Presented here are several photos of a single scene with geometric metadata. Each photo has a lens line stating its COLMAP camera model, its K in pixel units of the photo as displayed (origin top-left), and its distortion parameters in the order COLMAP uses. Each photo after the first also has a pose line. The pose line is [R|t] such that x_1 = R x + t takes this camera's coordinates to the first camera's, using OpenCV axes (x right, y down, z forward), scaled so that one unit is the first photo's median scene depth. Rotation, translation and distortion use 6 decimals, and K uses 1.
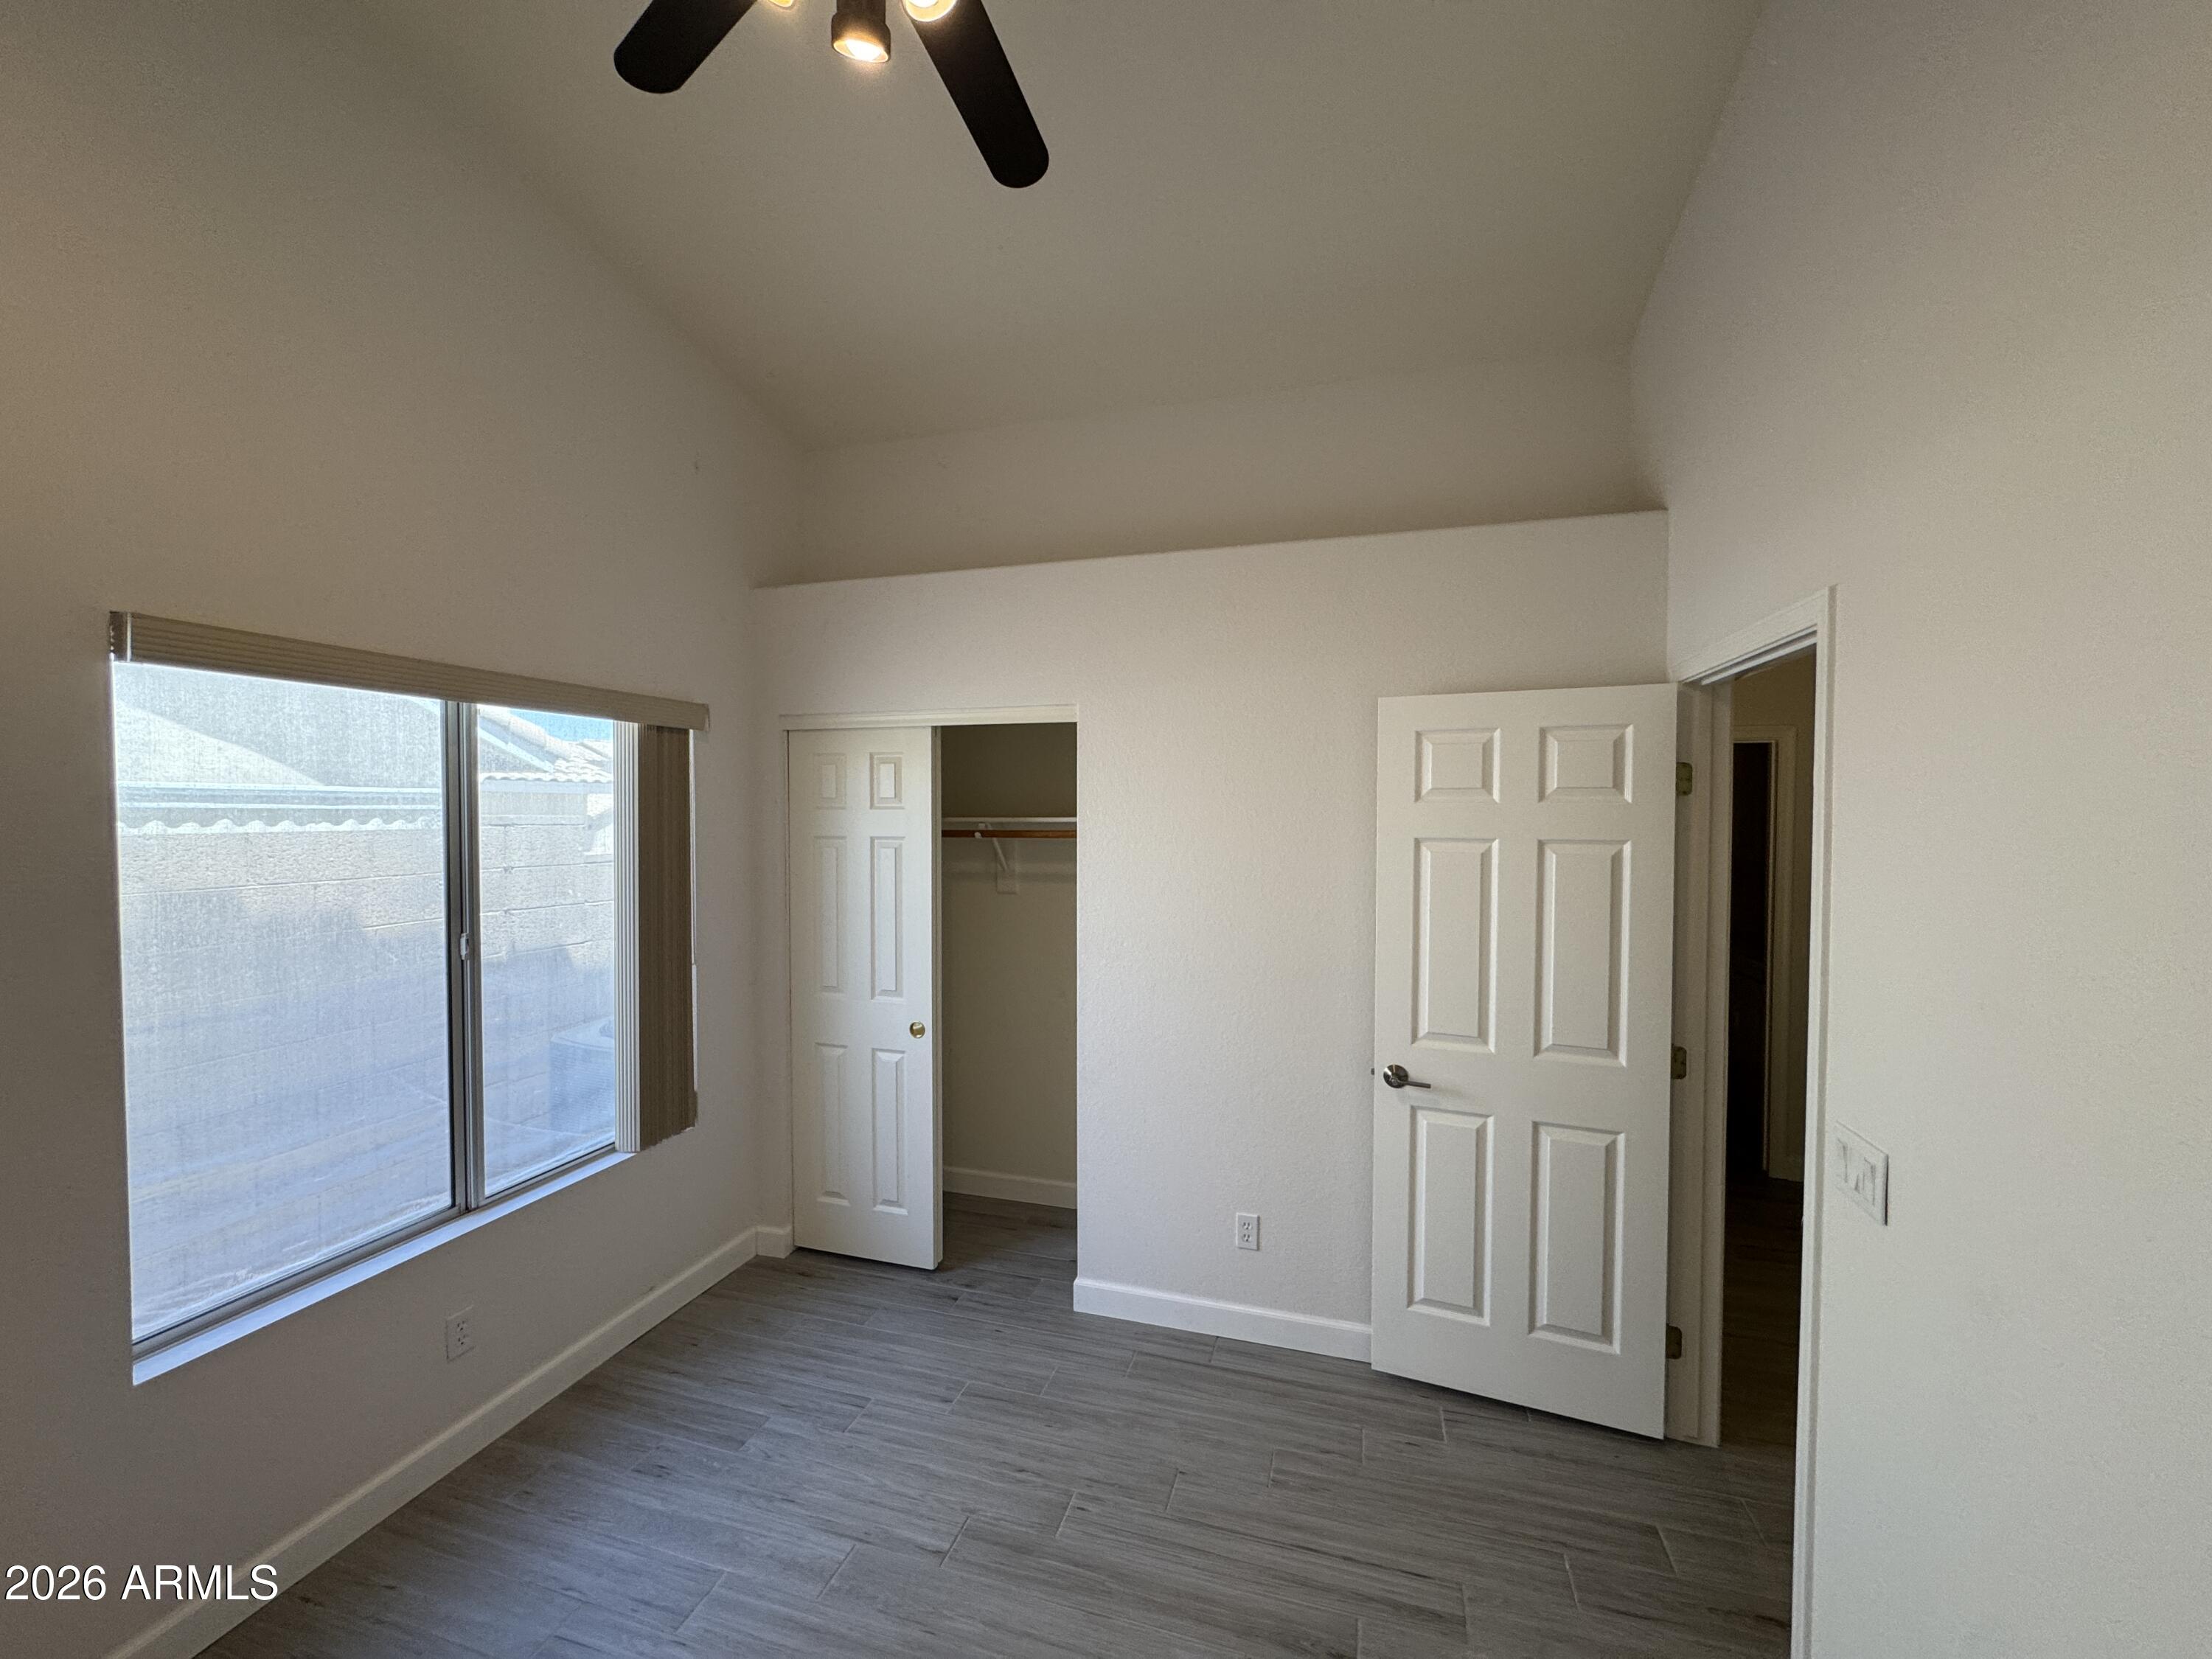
lens RADIAL K [[889.2, 0, 1094.3], [0, 889.2, 845.5], [0, 0, 1]] dist [0.001390, -0.000854]
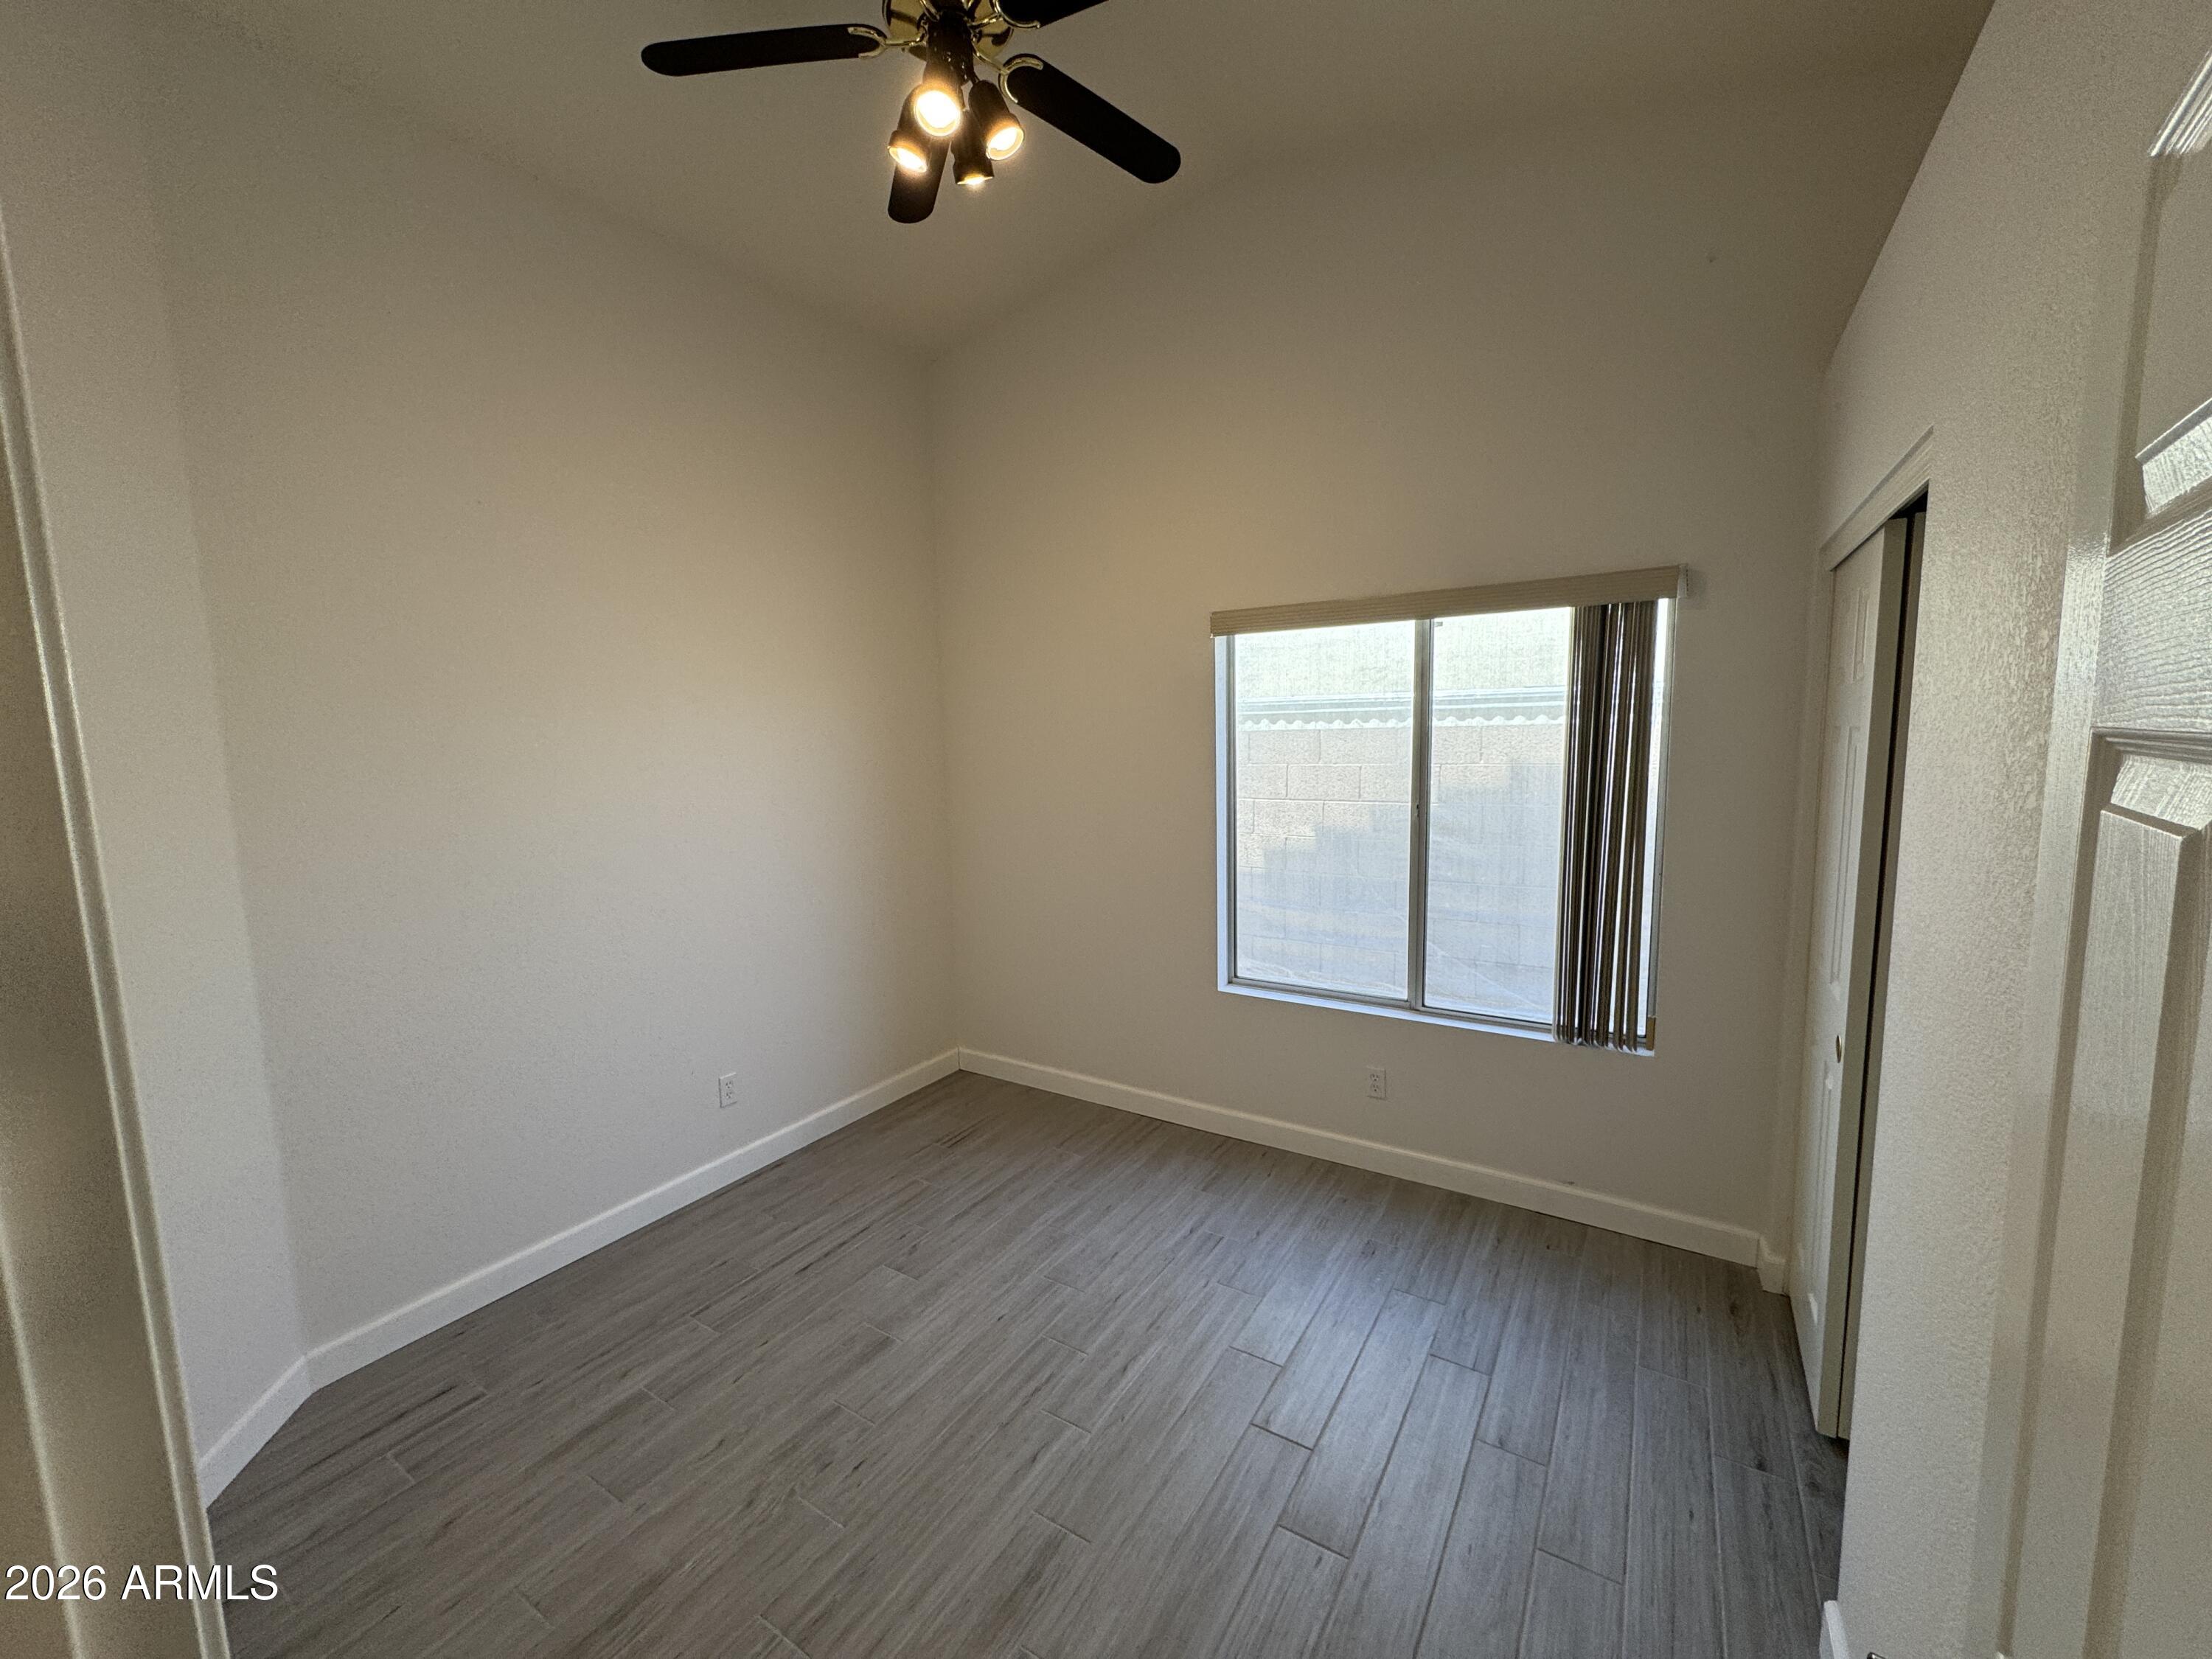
lens RADIAL K [[889.2, 0, 1096.2], [0, 889.2, 829.3], [0, 0, 1]] dist [0.001390, -0.000854]
pose [[-0.293486, 0.107058, -0.949950, 0.657349], [0.001829, 0.993770, 0.111432, -0.007118], [0.955962, 0.030967, -0.291854, 0.904029]]
